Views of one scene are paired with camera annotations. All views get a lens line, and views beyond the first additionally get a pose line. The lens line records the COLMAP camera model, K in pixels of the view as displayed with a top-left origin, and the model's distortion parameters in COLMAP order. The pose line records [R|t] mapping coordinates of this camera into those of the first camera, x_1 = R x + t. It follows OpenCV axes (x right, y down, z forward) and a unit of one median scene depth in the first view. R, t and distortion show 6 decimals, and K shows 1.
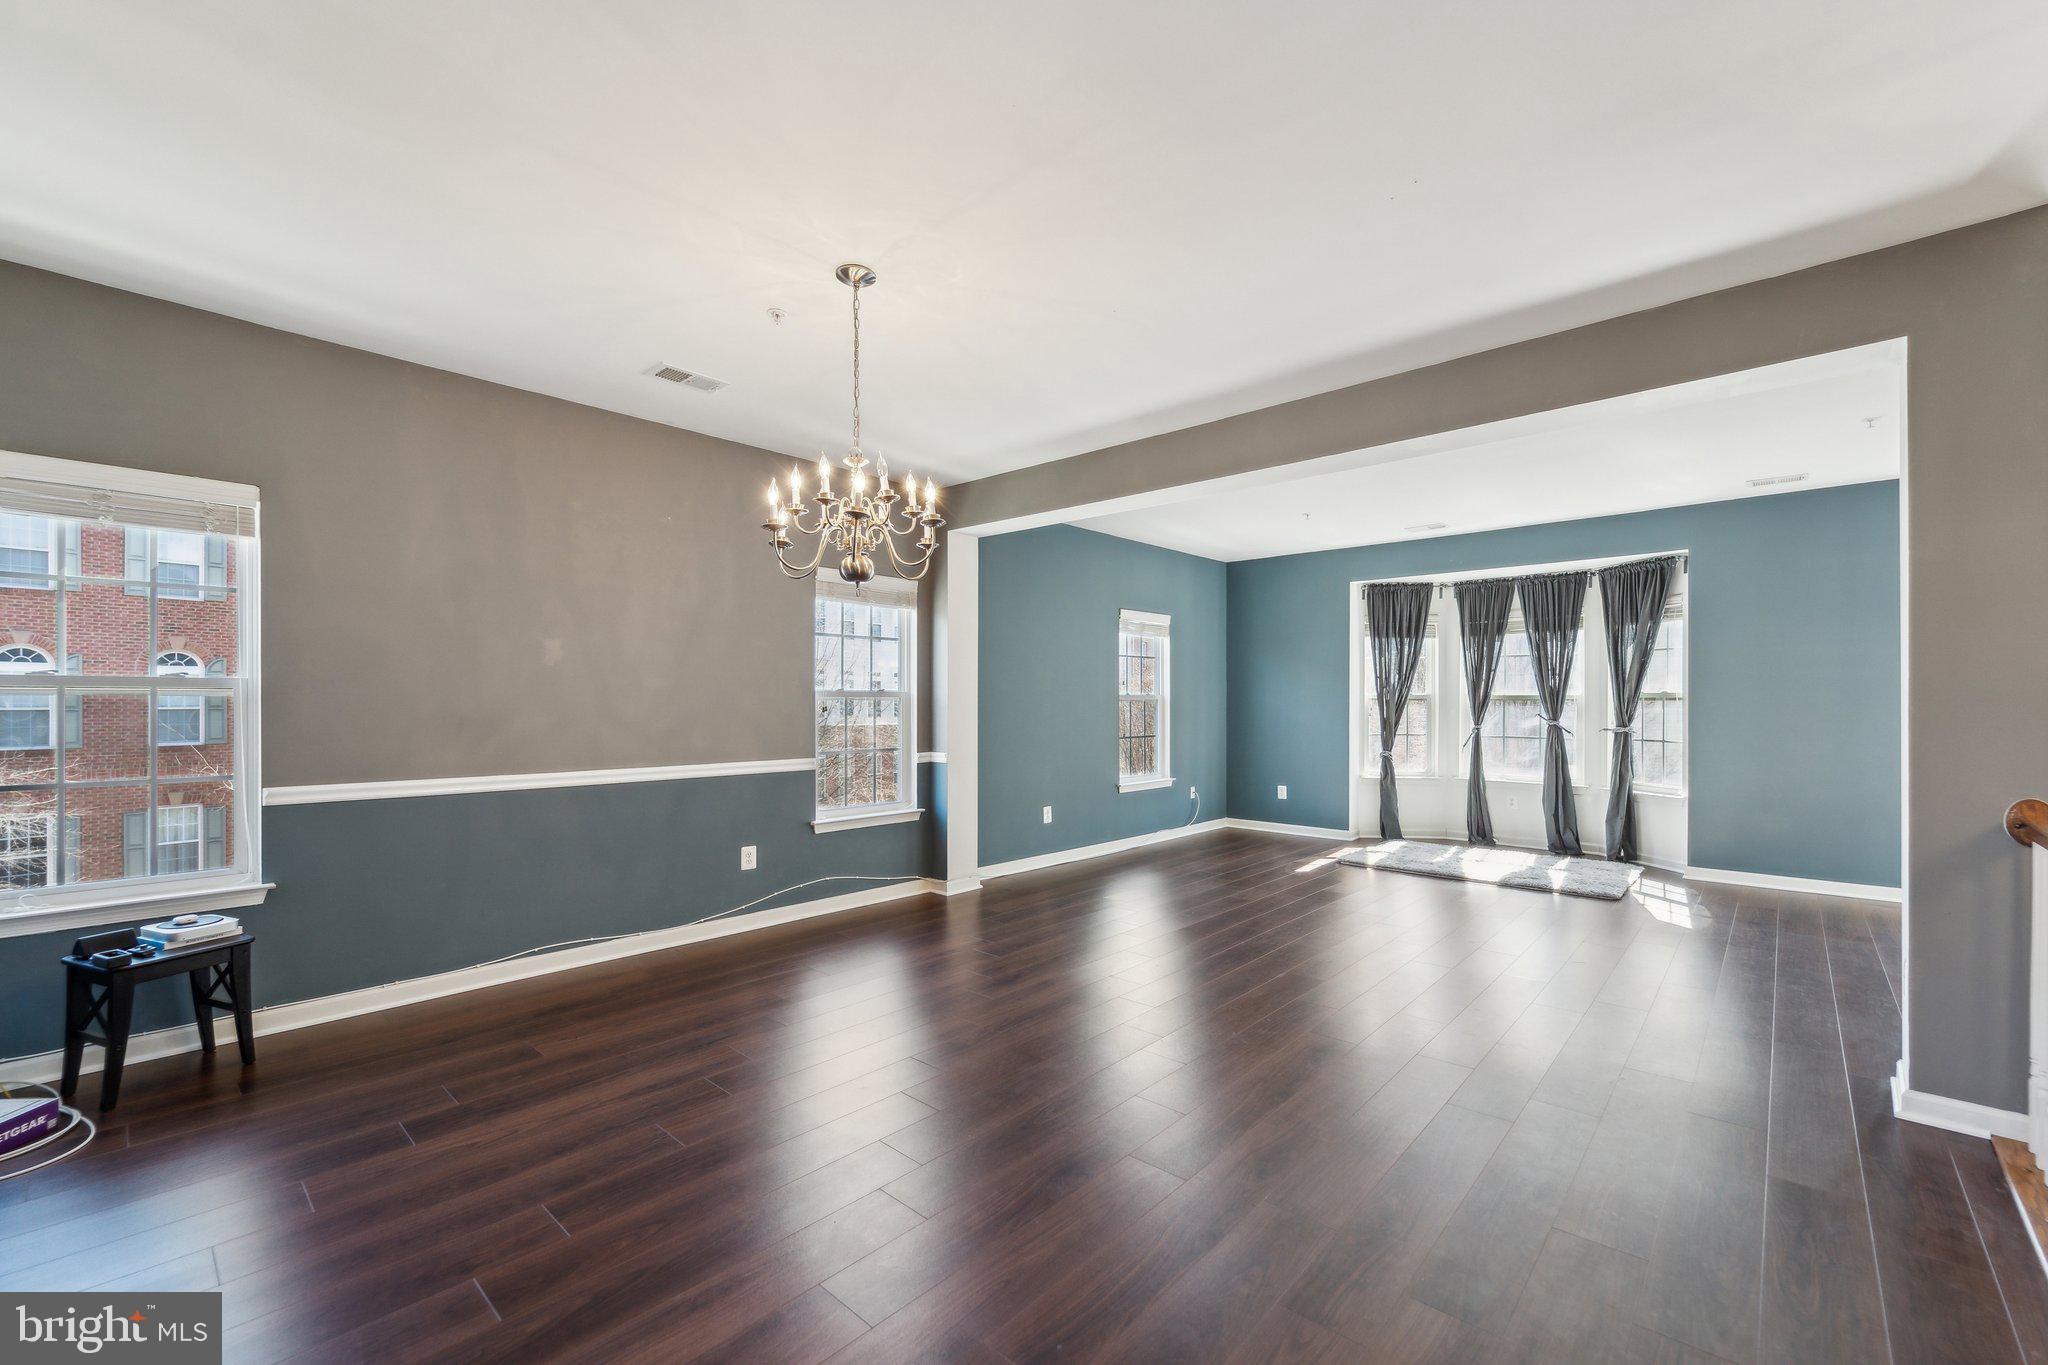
lens RADIAL K [[835.6, 0, 1030.4], [0, 835.6, 701.7], [0, 0, 1]] dist [0.001801, 0.000181]
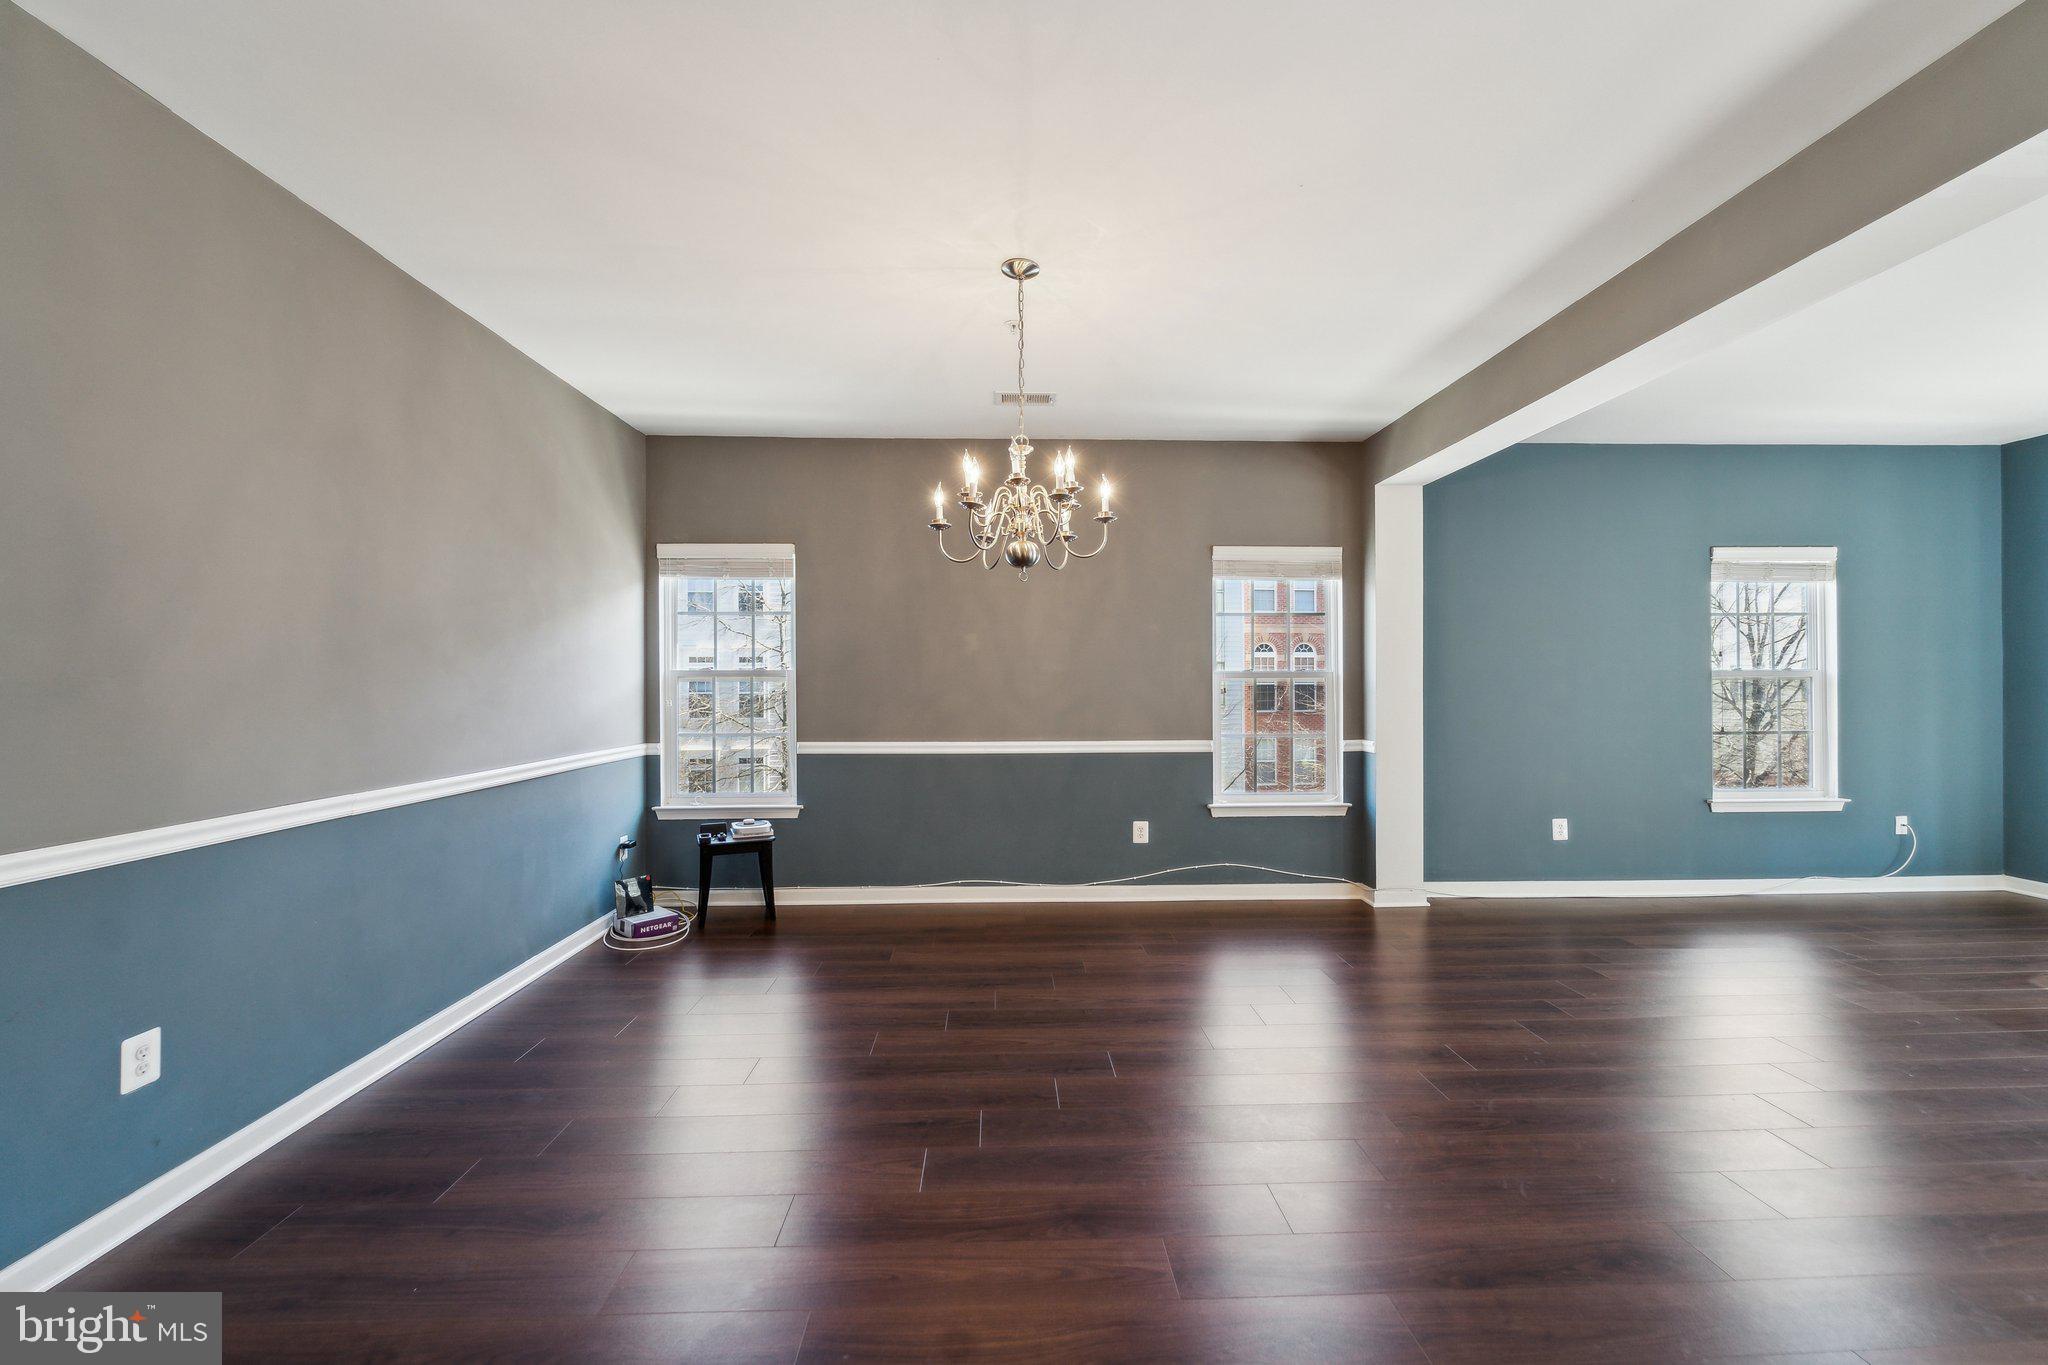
lens RADIAL K [[835.6, 0, 1041.8], [0, 835.6, 689.9], [0, 0, 1]] dist [0.001801, 0.000181]
pose [[0.702192, 0.004016, -0.711976, 0.277474], [0.004780, 0.999935, 0.010355, -0.003106], [0.711971, -0.010675, 0.702127, 0.148634]]
